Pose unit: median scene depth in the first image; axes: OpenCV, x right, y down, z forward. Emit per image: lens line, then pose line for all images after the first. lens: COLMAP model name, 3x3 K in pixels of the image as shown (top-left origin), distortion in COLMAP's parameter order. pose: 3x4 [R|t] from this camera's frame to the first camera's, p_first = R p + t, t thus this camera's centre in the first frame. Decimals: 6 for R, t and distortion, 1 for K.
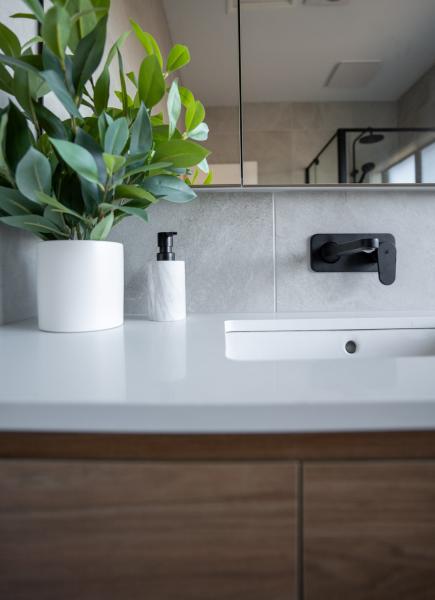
lens RADIAL K [[314.8, 0, 217.1], [0, 314.8, 272.6], [0, 0, 1]] dist [-0.001852, -0.000384]
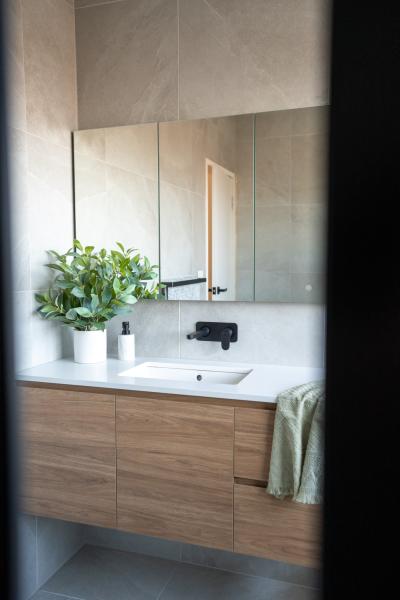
lens RADIAL K [[464.7, 0, 200.0], [0, 464.7, 300.0], [0, 0, 1]] dist [-0.002644, 0.000316]
pose [[0.947460, 0.029889, -0.318474, 1.408443], [-0.005207, 0.996934, 0.078072, -0.548466], [0.319831, -0.072312, 0.944711, -1.992332]]
